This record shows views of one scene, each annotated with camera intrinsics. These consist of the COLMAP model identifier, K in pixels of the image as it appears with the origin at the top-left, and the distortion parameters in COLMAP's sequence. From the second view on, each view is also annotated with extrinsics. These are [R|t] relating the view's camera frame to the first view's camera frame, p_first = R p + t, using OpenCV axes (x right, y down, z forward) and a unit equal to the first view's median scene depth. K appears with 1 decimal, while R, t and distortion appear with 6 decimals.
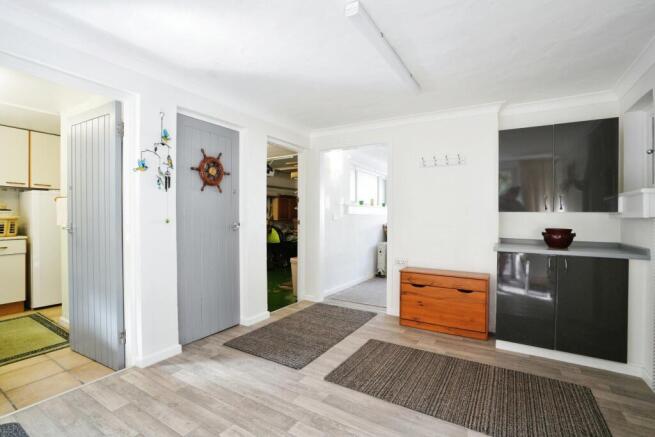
lens RADIAL K [[302.0, 0, 326.9], [0, 302.0, 219.3], [0, 0, 1]] dist [-0.024425, -0.000537]
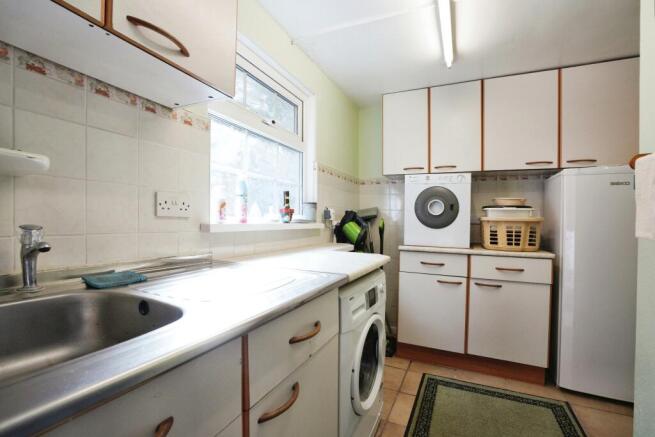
lens RADIAL K [[302.0, 0, 325.7], [0, 302.0, 222.3], [0, 0, 1]] dist [-0.024425, -0.000537]
pose [[0.106854, 0.003190, -0.994270, -0.501299], [-0.010508, 0.999943, 0.002079, 0.002055], [0.994219, 0.010226, 0.106881, 0.504627]]
